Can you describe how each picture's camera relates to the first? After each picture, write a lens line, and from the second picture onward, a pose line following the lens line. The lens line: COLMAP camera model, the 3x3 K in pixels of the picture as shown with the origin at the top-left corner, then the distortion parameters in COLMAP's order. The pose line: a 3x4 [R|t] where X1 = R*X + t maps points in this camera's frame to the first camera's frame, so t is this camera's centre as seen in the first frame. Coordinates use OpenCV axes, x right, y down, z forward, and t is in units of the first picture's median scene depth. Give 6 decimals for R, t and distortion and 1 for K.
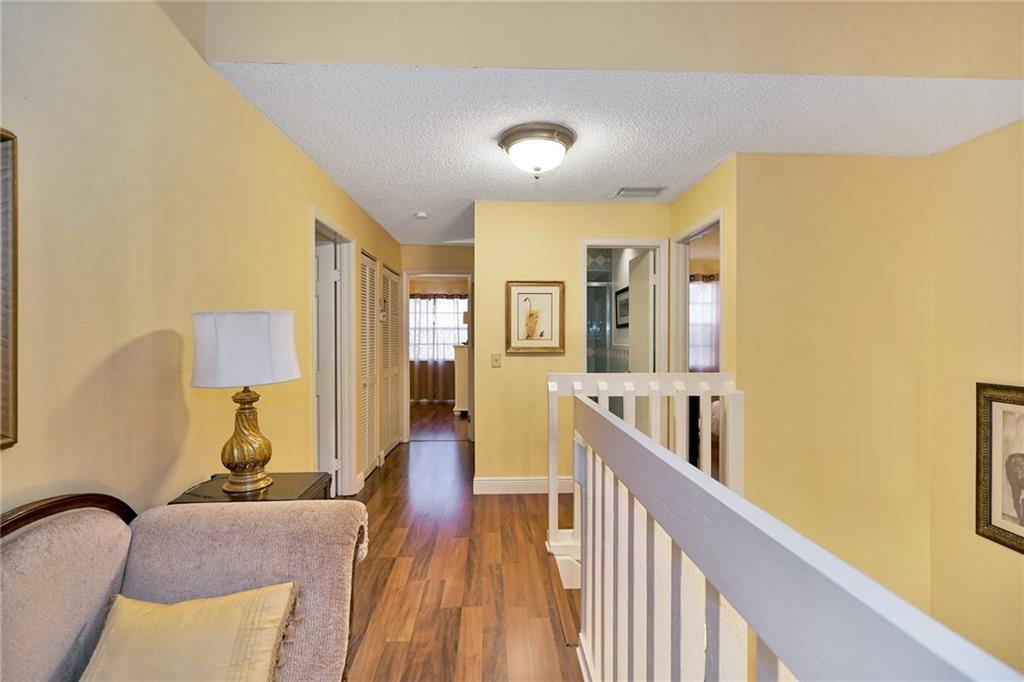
lens RADIAL K [[465.8, 0, 512.0], [0, 465.8, 341.0], [0, 0, 1]] dist [-0.006008, 0.005122]
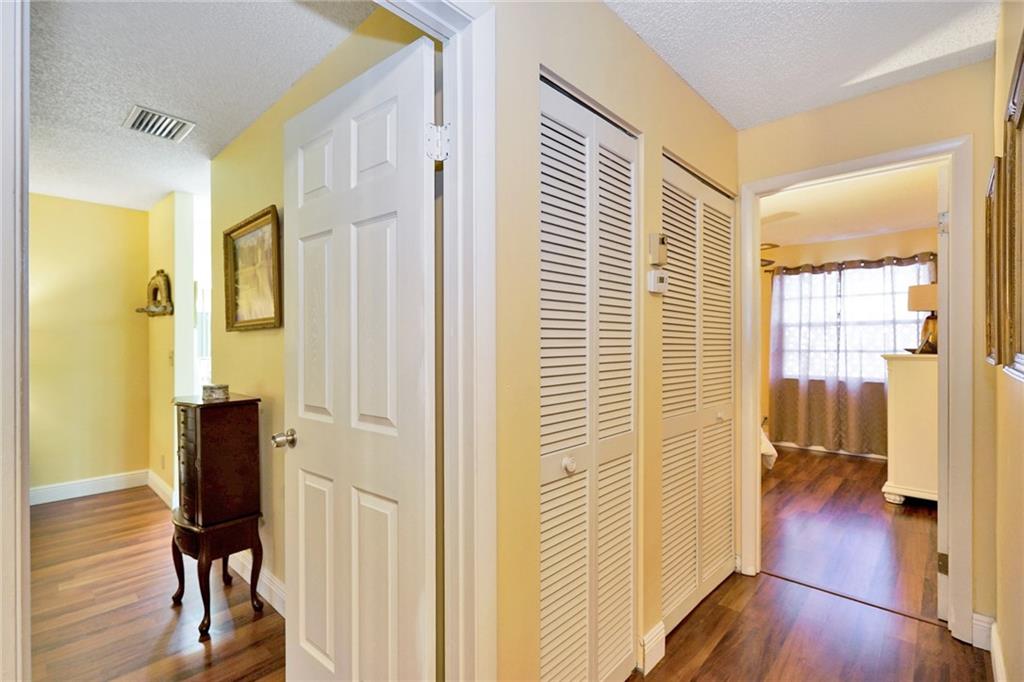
lens RADIAL K [[465.8, 0, 512.0], [0, 465.8, 341.0], [0, 0, 1]] dist [-0.006008, 0.005122]
pose [[0.700322, -0.001862, -0.713825, -0.043115], [-0.005391, 0.999954, -0.007897, 0.000756], [0.713807, 0.009378, 0.700279, 0.326289]]
